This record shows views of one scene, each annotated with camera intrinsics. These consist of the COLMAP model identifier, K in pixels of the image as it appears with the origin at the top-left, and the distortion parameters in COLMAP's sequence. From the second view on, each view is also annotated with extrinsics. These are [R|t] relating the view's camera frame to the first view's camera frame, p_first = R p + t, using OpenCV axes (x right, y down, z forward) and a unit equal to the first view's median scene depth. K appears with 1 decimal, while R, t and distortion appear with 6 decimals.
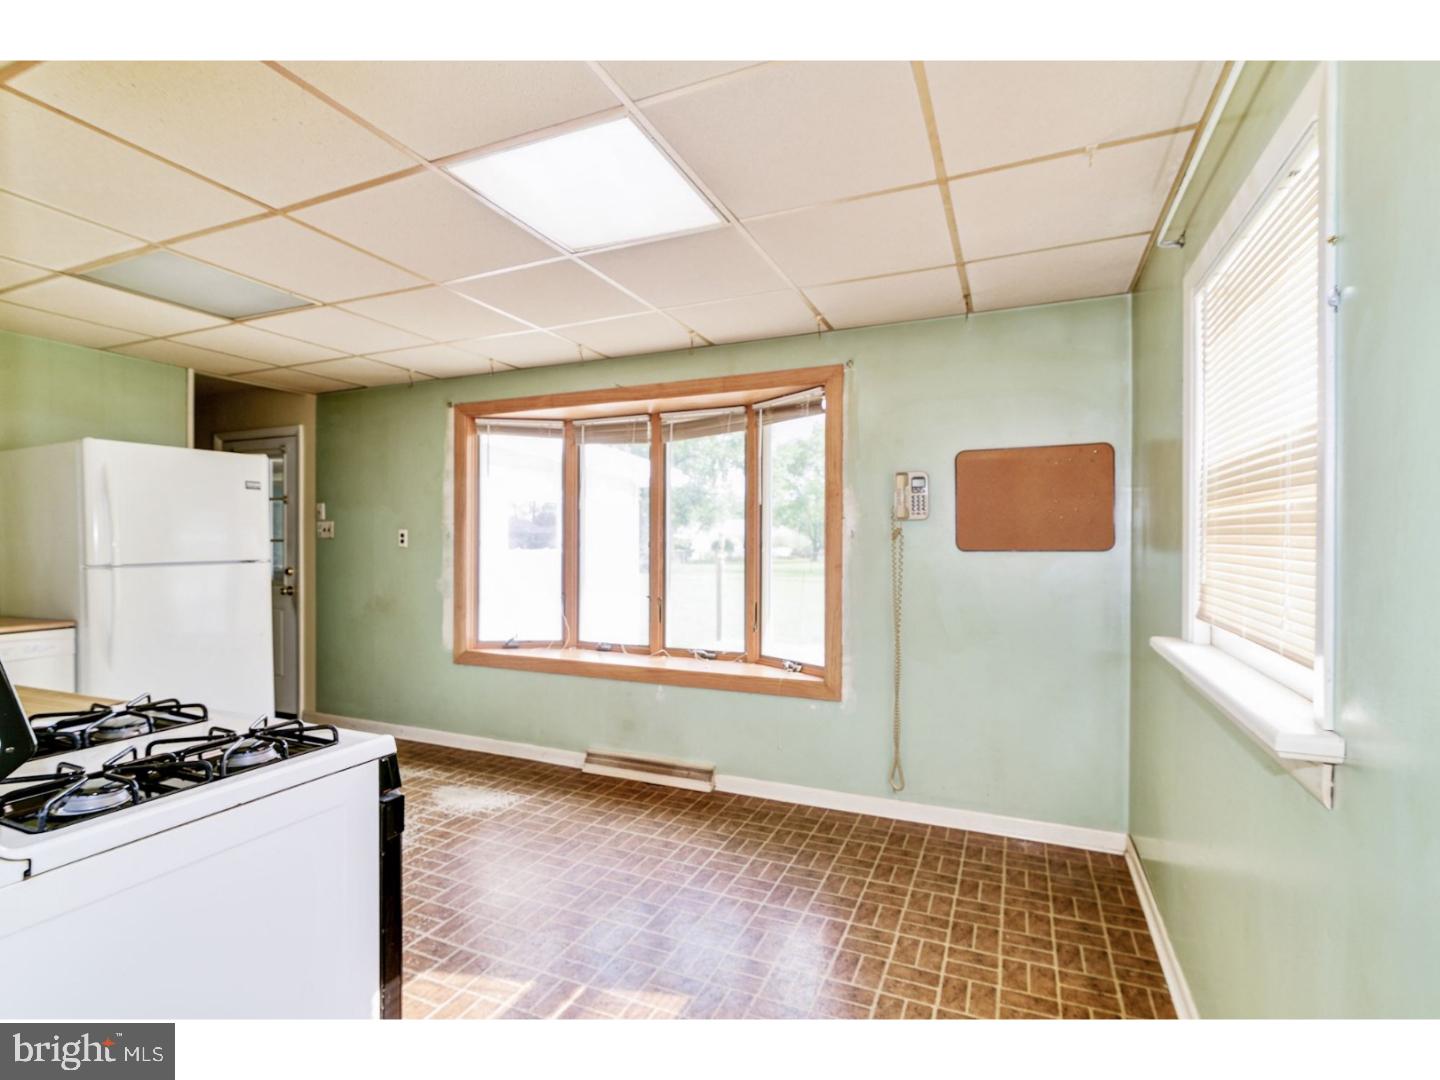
lens RADIAL K [[665.5, 0, 746.4], [0, 665.5, 539.0], [0, 0, 1]] dist [-0.029886, 0.000400]
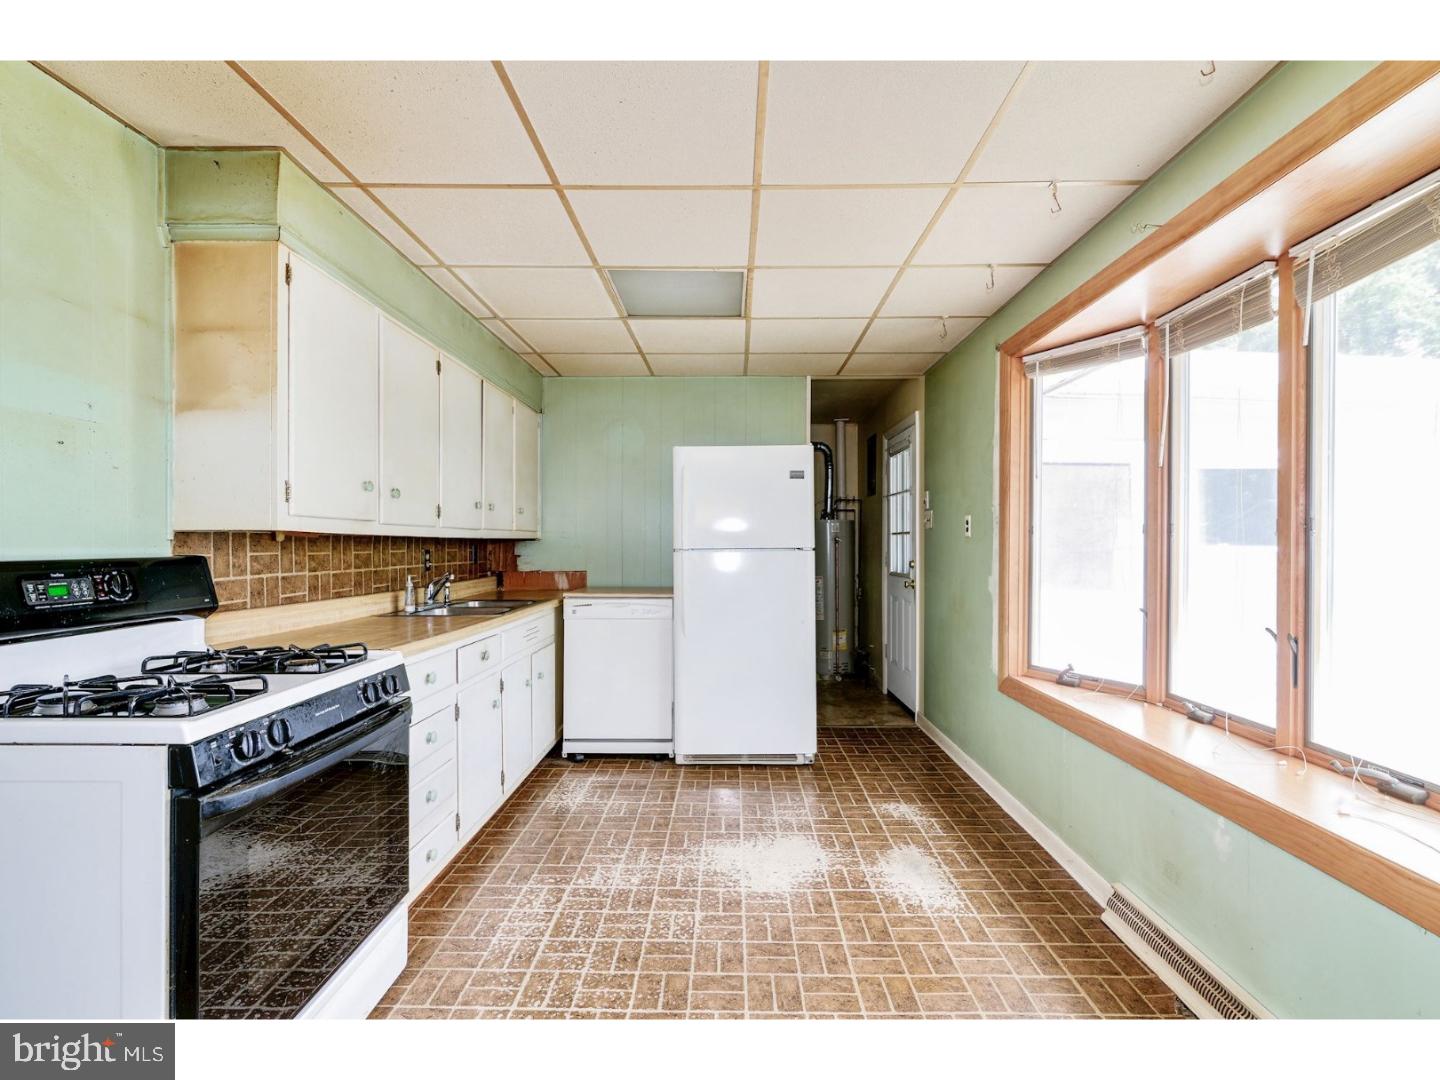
lens RADIAL K [[692.0, 0, 720.0], [0, 692.0, 540.0], [0, 0, 1]] dist [-0.011008, -0.000072]
pose [[0.361021, -0.003607, -0.932551, 0.179200], [-0.000127, 0.999992, -0.003917, 0.021104], [0.932558, 0.001533, 0.361018, 0.436194]]
